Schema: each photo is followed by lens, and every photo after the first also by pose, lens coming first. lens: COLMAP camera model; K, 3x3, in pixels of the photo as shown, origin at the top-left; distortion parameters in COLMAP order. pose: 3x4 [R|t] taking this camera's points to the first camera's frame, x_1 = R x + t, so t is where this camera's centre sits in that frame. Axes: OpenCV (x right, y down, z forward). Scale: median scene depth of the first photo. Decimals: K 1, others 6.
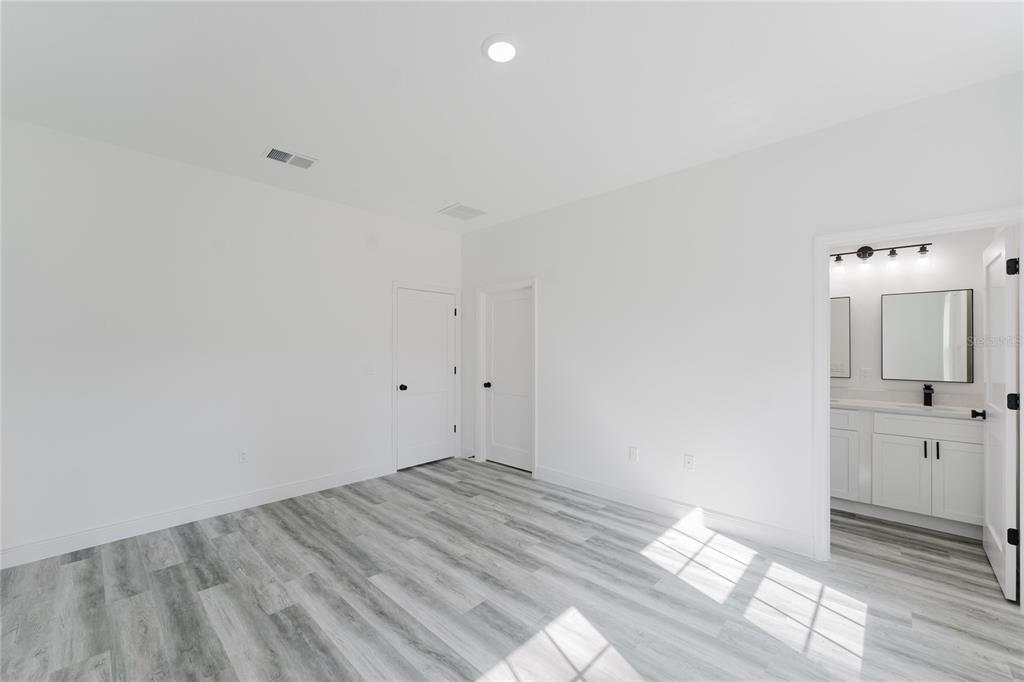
lens RADIAL K [[412.1, 0, 508.9], [0, 412.1, 346.7], [0, 0, 1]] dist [-0.009463, 0.001870]
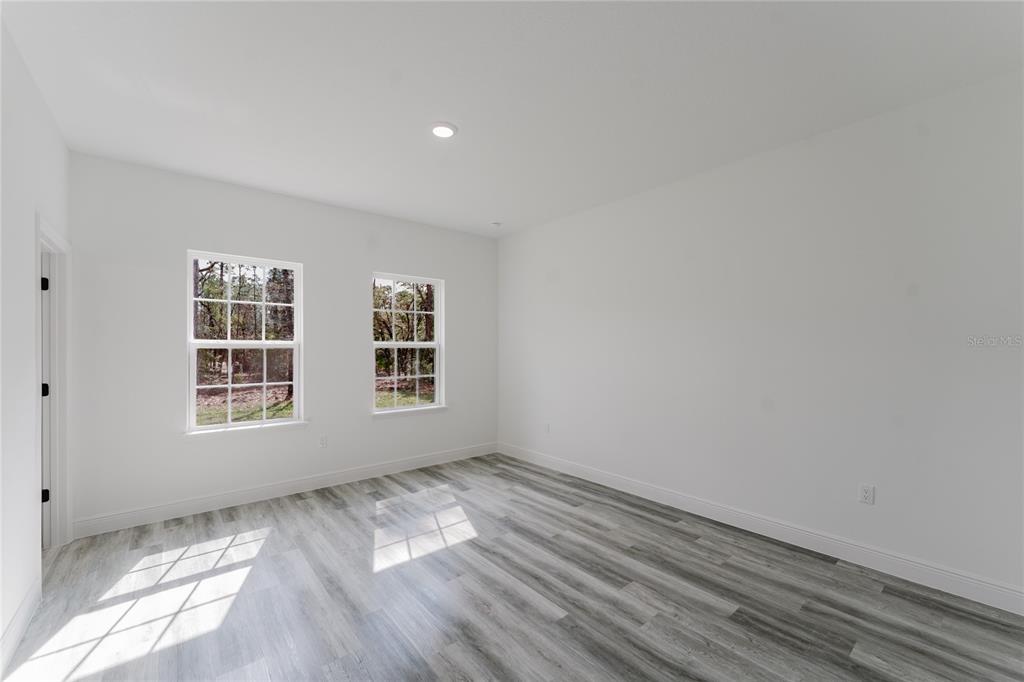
lens RADIAL K [[412.1, 0, 506.4], [0, 412.1, 349.2], [0, 0, 1]] dist [-0.009463, 0.001870]
pose [[-0.992674, -0.001185, 0.120818, -0.331225], [-0.000573, 0.999987, 0.005107, -0.000689], [-0.120822, 0.005001, -0.992662, 1.955542]]
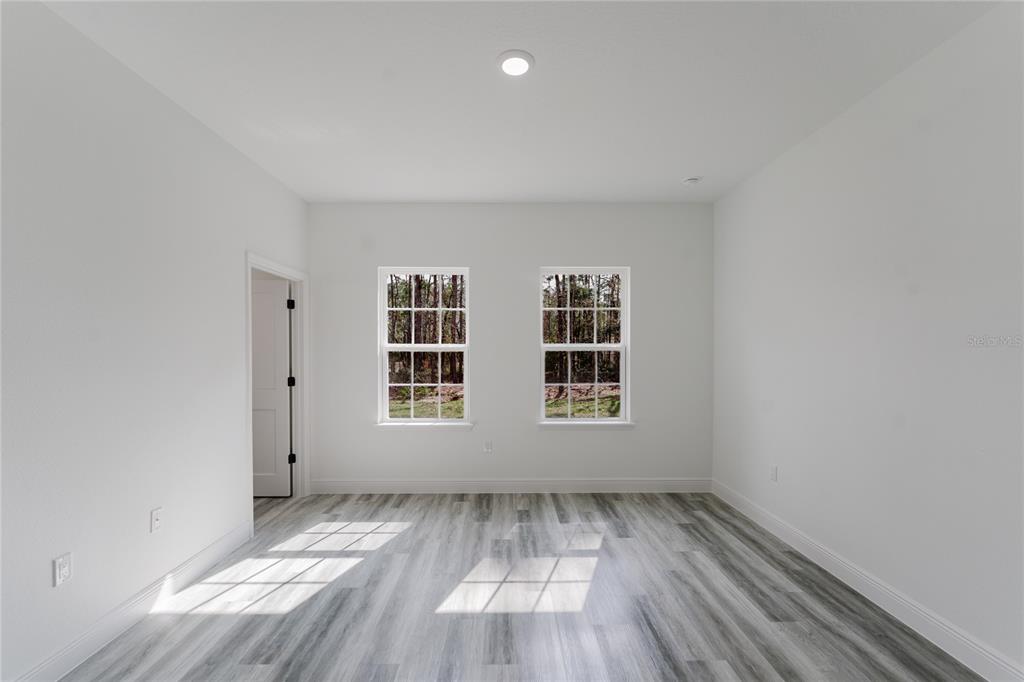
lens RADIAL K [[412.1, 0, 505.9], [0, 412.1, 354.7], [0, 0, 1]] dist [-0.009463, 0.001870]
pose [[-0.693932, -0.008624, 0.719989, -0.631322], [0.000859, 0.999918, 0.012806, -0.003287], [-0.720040, 0.009505, -0.693867, 1.458423]]
